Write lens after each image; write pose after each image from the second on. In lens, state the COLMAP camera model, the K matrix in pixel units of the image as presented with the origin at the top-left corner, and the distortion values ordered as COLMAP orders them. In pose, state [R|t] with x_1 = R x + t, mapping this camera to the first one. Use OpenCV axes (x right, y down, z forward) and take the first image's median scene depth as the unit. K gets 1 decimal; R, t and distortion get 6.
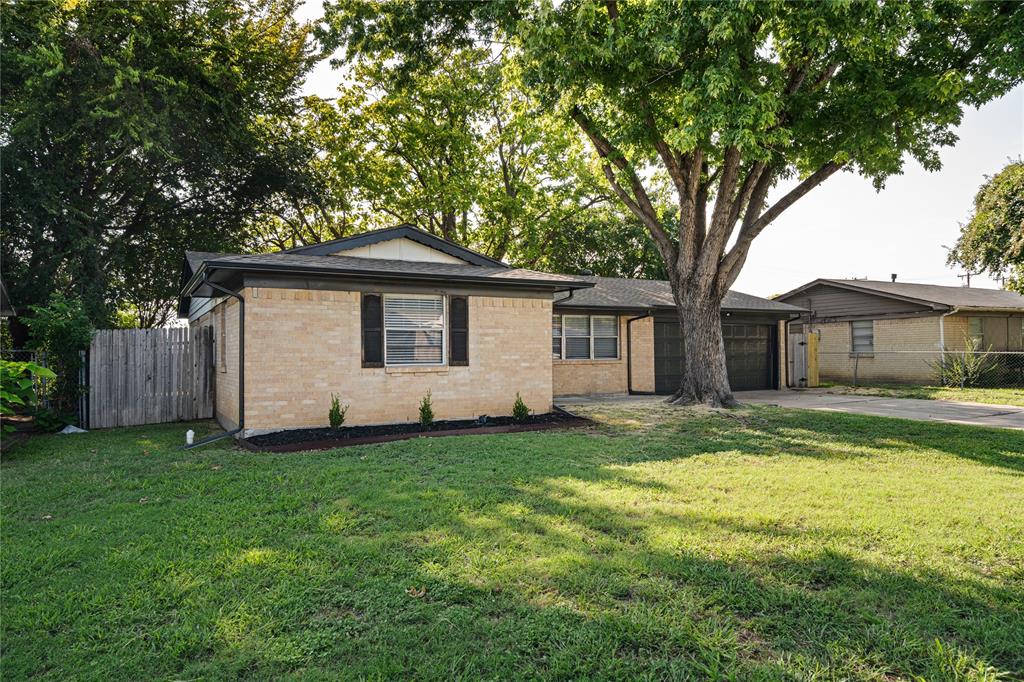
lens RADIAL K [[667.5, 0, 514.9], [0, 667.5, 339.6], [0, 0, 1]] dist [0.000857, -0.000117]
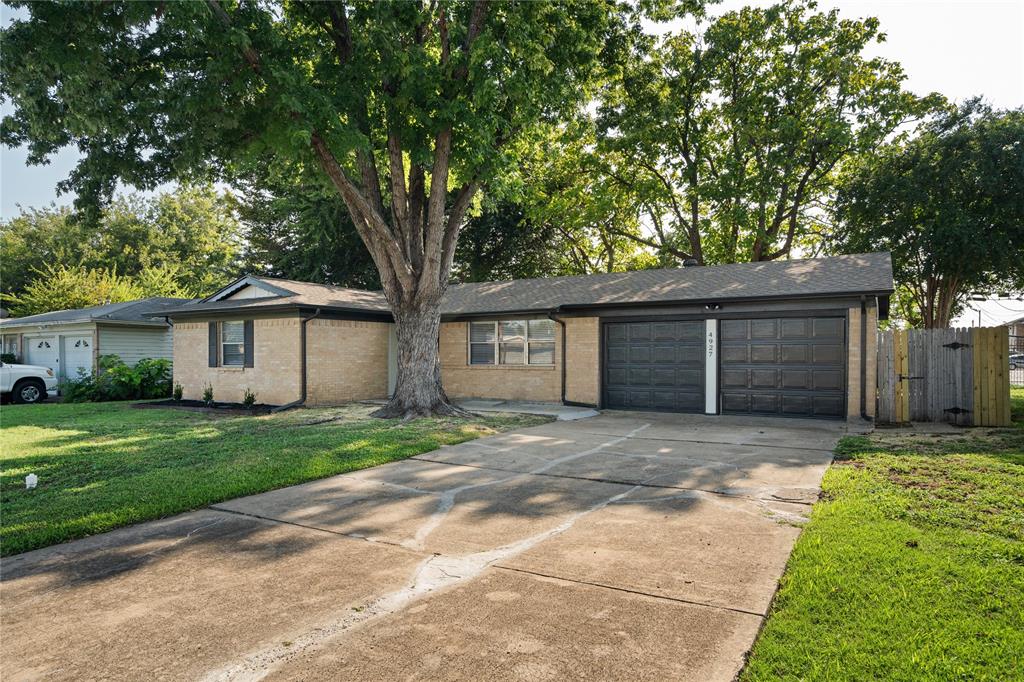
lens RADIAL K [[627.1, 0, 507.6], [0, 627.1, 345.7], [0, 0, 1]] dist [0.004307, -0.000099]
pose [[0.476033, -0.003819, -0.879419, 1.392640], [0.017220, 0.999839, 0.004979, -0.005434], [0.879259, -0.017514, 0.476022, 0.828622]]
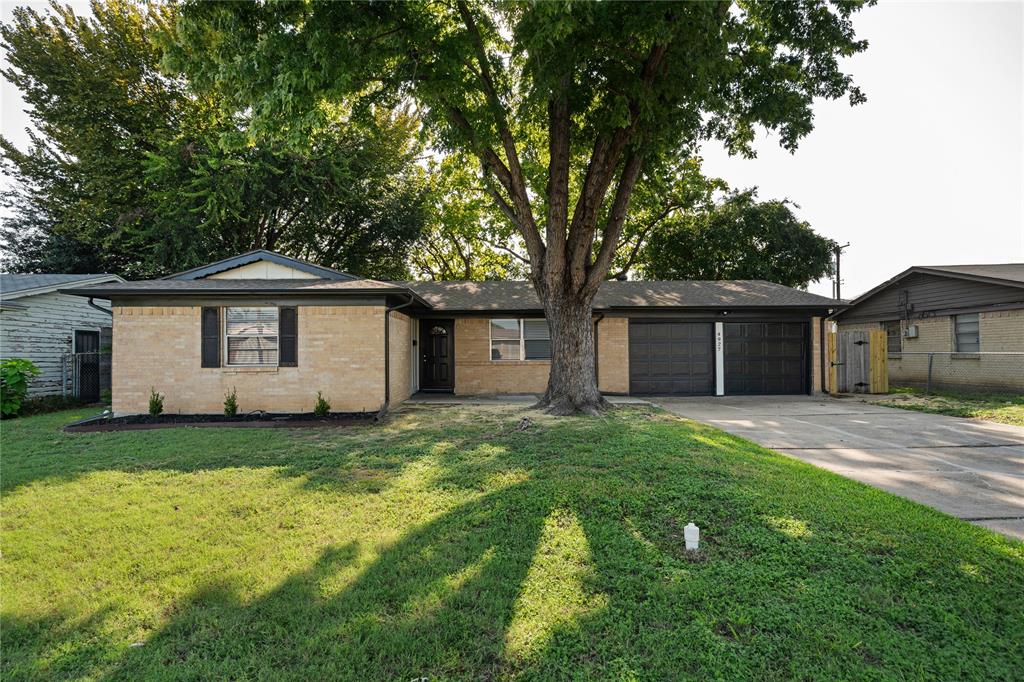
lens RADIAL K [[521.1, 0, 514.2], [0, 521.1, 343.9], [0, 0, 1]] dist [-0.002952, 0.000636]
pose [[0.886535, -0.006920, -0.462610, 0.673066], [0.009992, 0.999941, 0.004190, -0.000095], [0.462554, -0.008337, 0.886552, 0.372263]]
